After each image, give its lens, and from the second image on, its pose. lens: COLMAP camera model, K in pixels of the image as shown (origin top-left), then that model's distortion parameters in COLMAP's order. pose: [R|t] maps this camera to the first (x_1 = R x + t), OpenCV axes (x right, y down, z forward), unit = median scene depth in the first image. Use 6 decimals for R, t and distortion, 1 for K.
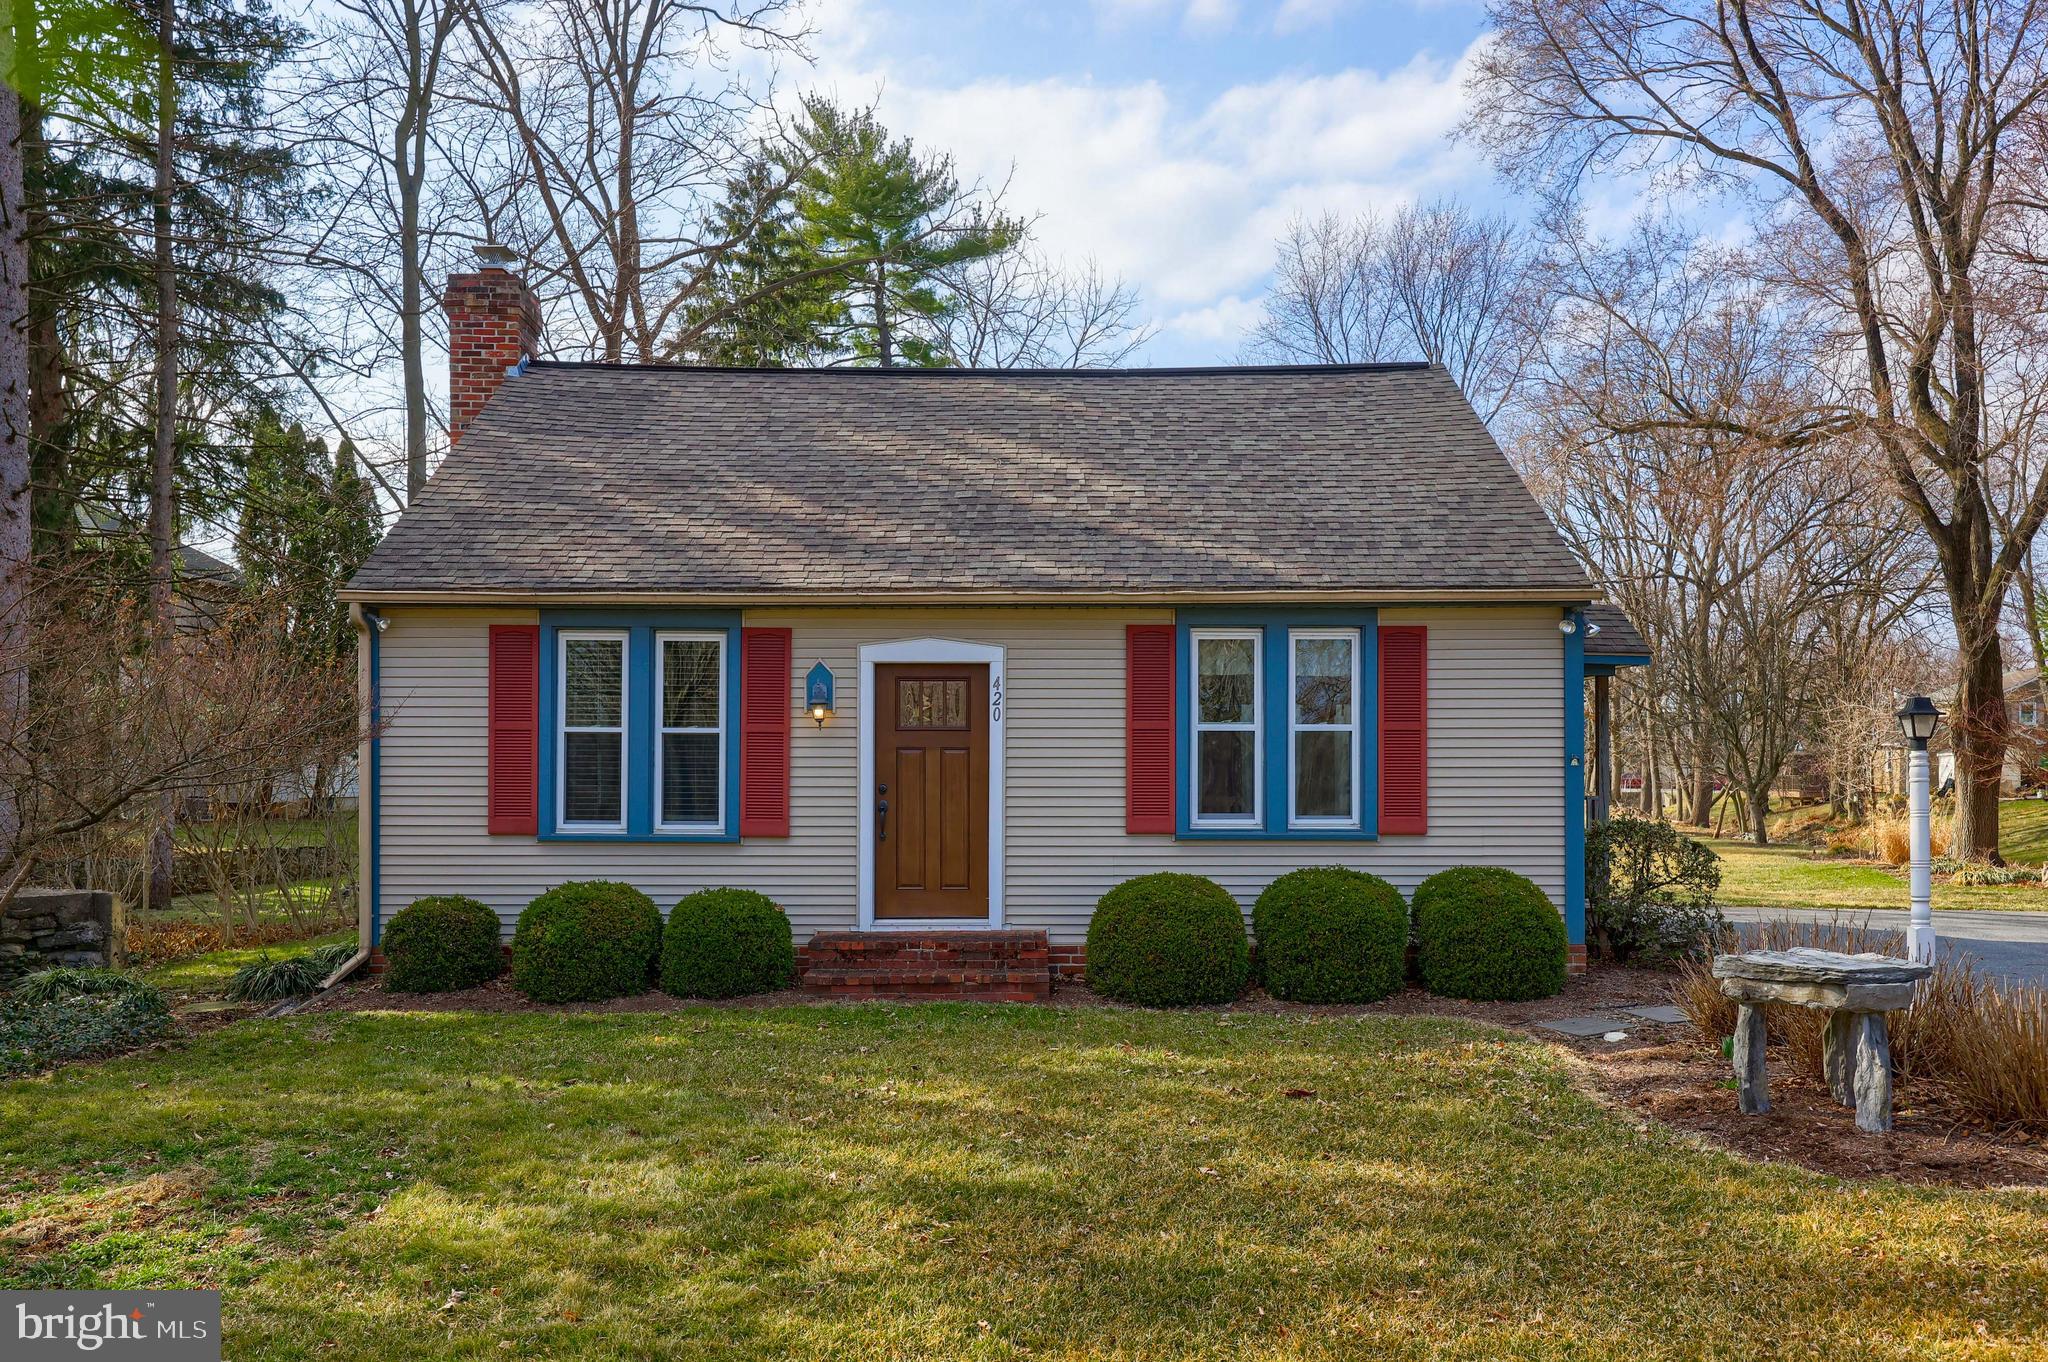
lens RADIAL K [[1647.4, 0, 1069.8], [0, 1647.4, 765.0], [0, 0, 1]] dist [0.000666, 0.002763]
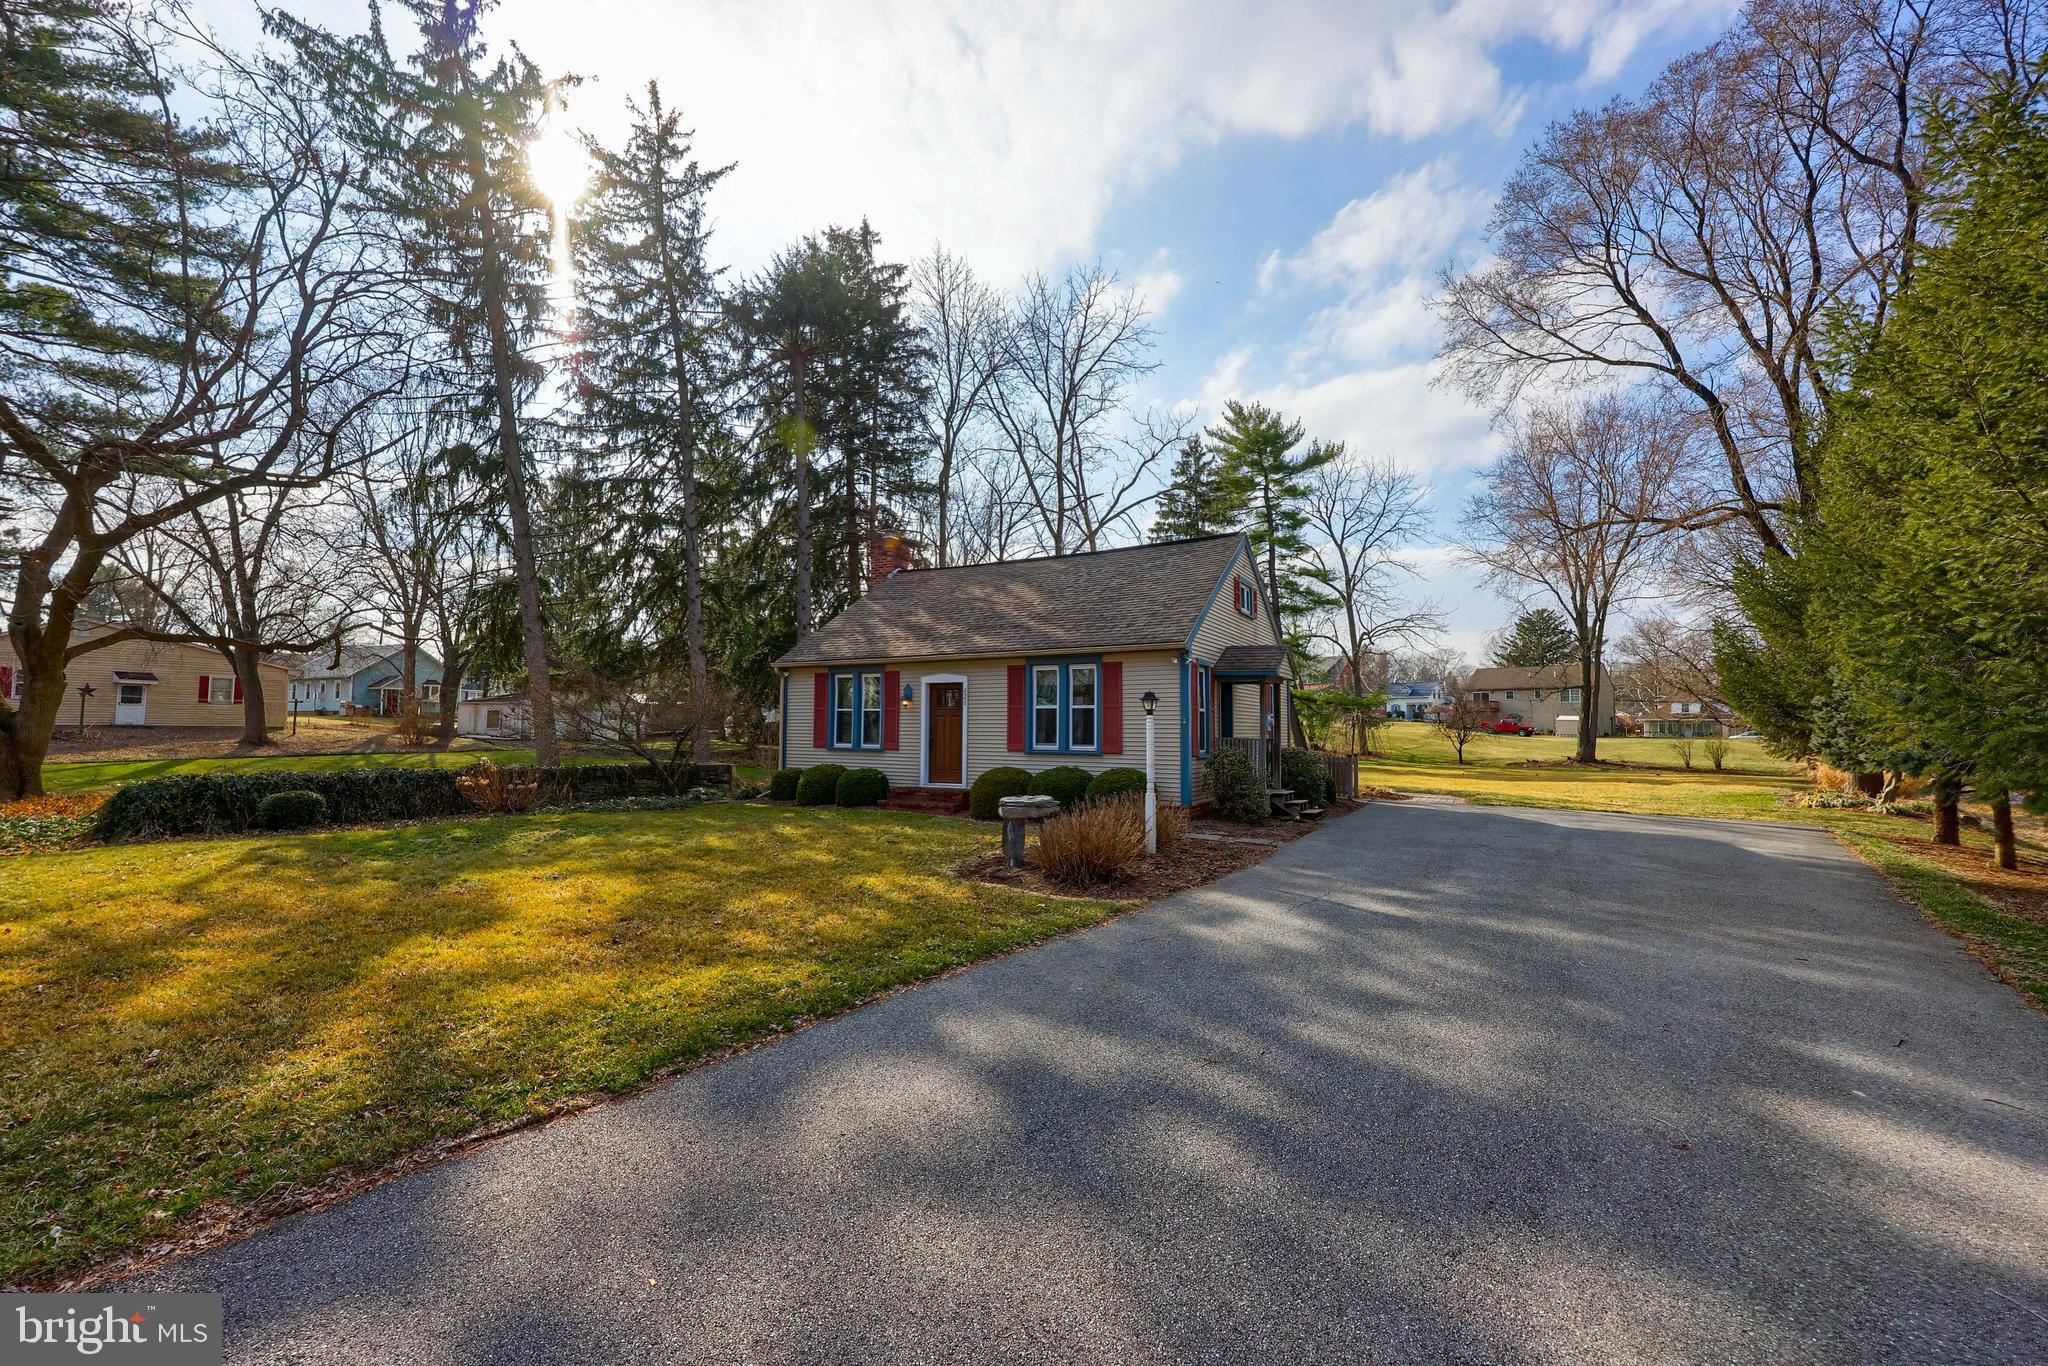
lens RADIAL K [[823.6, 0, 1023.2], [0, 823.6, 681.8], [0, 0, 1]] dist [0.000813, -0.000015]
pose [[0.865597, -0.024033, -0.500164, 0.665313], [-0.002294, 0.998647, -0.051957, 0.002851], [0.500736, 0.046121, 0.864371, -0.047560]]
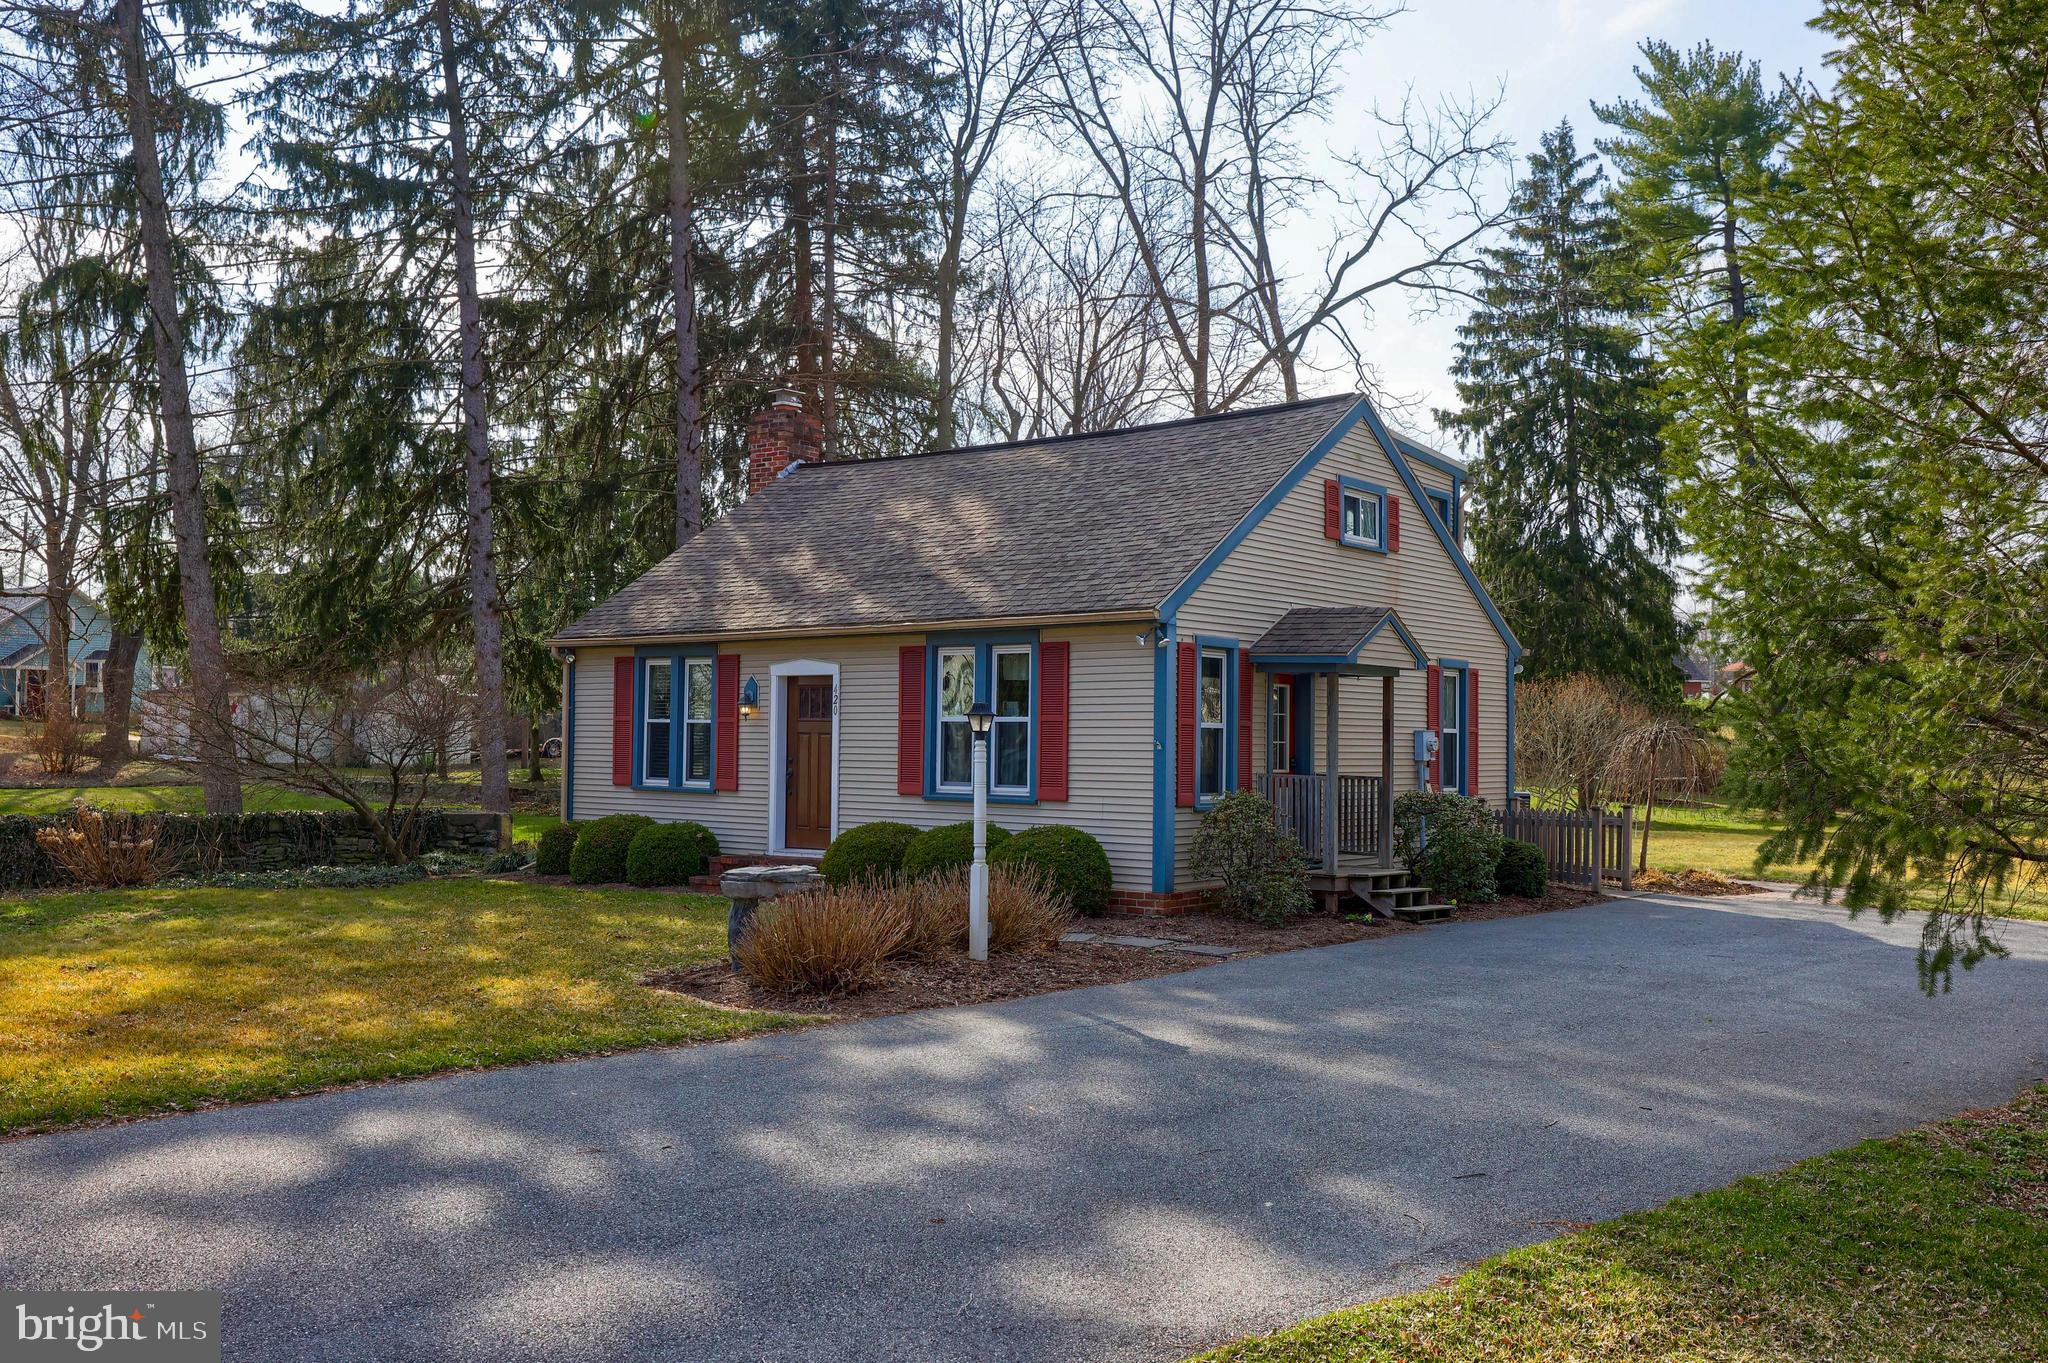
lens RADIAL K [[1773.1, 0, 1020.2], [0, 1773.1, 684.8], [0, 0, 1]] dist [-0.000084, 0.002044]
pose [[0.774969, -0.013069, -0.631864, 1.074855], [-0.005291, 0.999617, -0.027165, -0.011621], [0.631977, 0.024395, 0.774603, -0.113612]]
